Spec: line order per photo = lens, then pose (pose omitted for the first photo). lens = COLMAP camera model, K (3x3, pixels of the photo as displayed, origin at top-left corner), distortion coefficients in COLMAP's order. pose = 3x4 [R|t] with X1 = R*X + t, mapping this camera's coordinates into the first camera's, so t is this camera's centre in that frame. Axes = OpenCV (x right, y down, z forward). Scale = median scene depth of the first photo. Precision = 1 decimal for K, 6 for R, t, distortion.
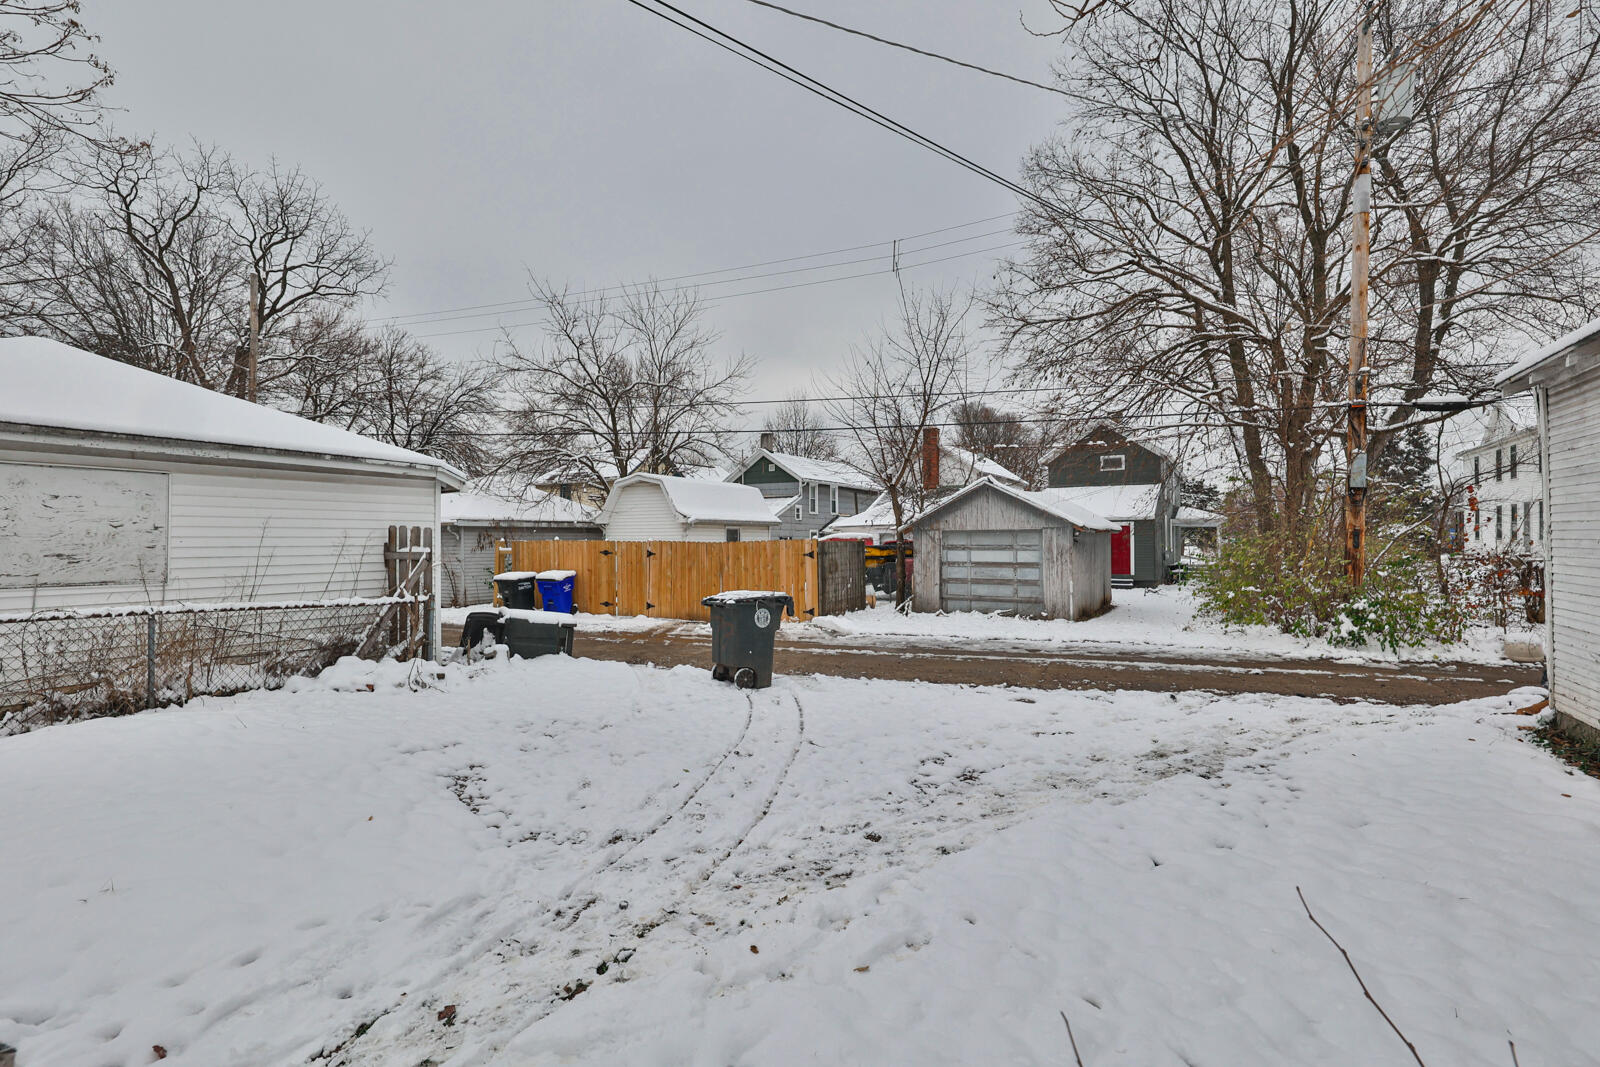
lens RADIAL K [[732.3, 0, 799.4], [0, 732.3, 548.9], [0, 0, 1]] dist [-0.054204, 0.020734]
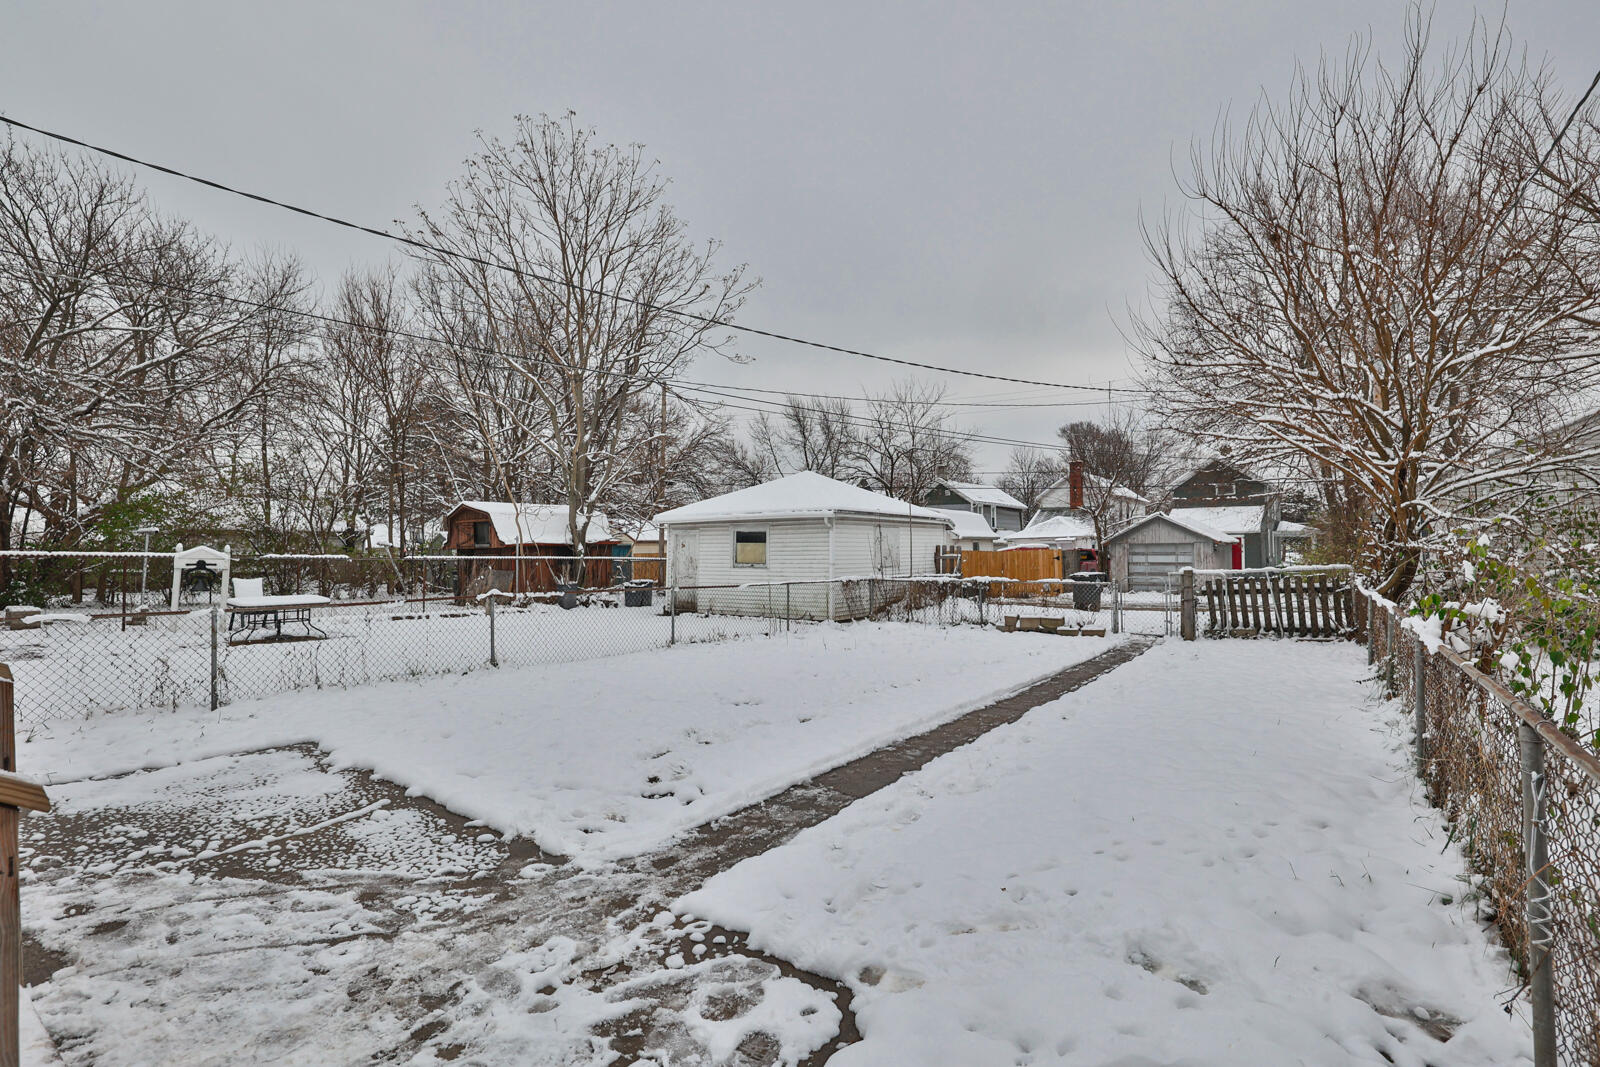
lens RADIAL K [[732.3, 0, 799.4], [0, 732.3, 548.9], [0, 0, 1]] dist [-0.054204, 0.020734]
pose [[0.994273, -0.003645, -0.106811, -0.375372], [0.002589, 0.999946, -0.010024, 0.001516], [0.106842, 0.009690, 0.994229, -0.722075]]
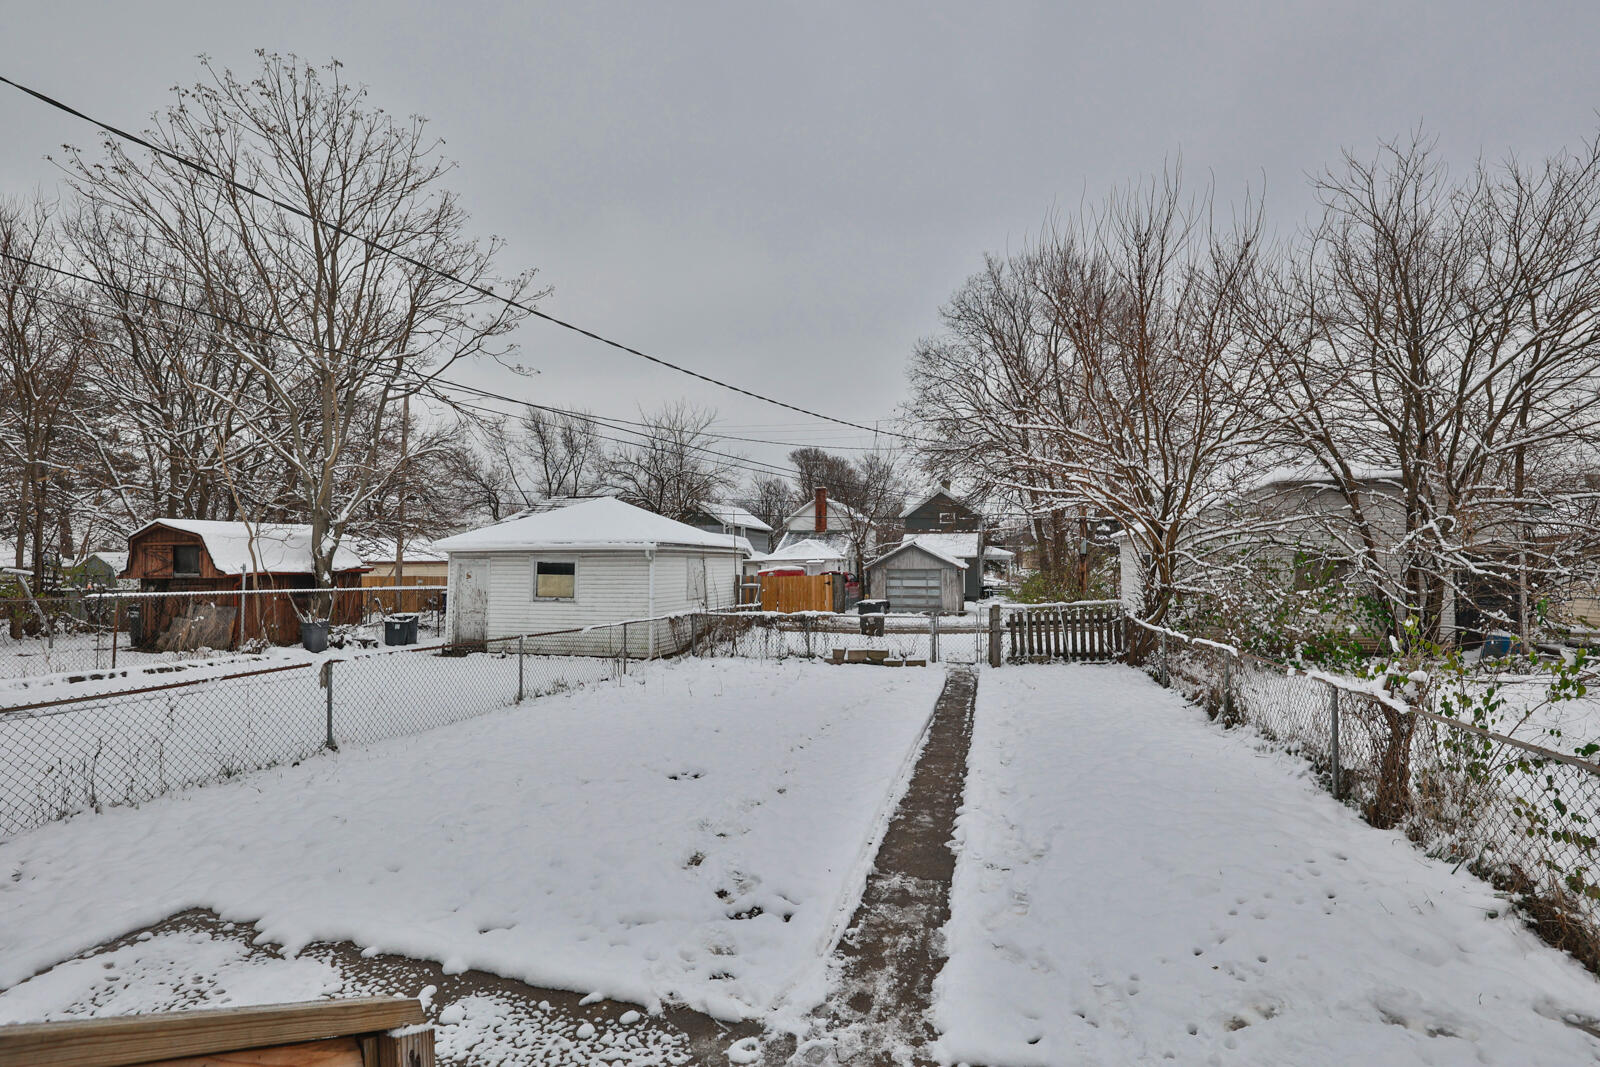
lens RADIAL K [[732.3, 0, 799.4], [0, 732.3, 548.9], [0, 0, 1]] dist [-0.054204, 0.020734]
pose [[0.963561, 0.005777, 0.267426, -0.502466], [0.001985, 0.999585, -0.028745, -0.023542], [-0.267481, 0.028228, 0.963150, -0.698297]]
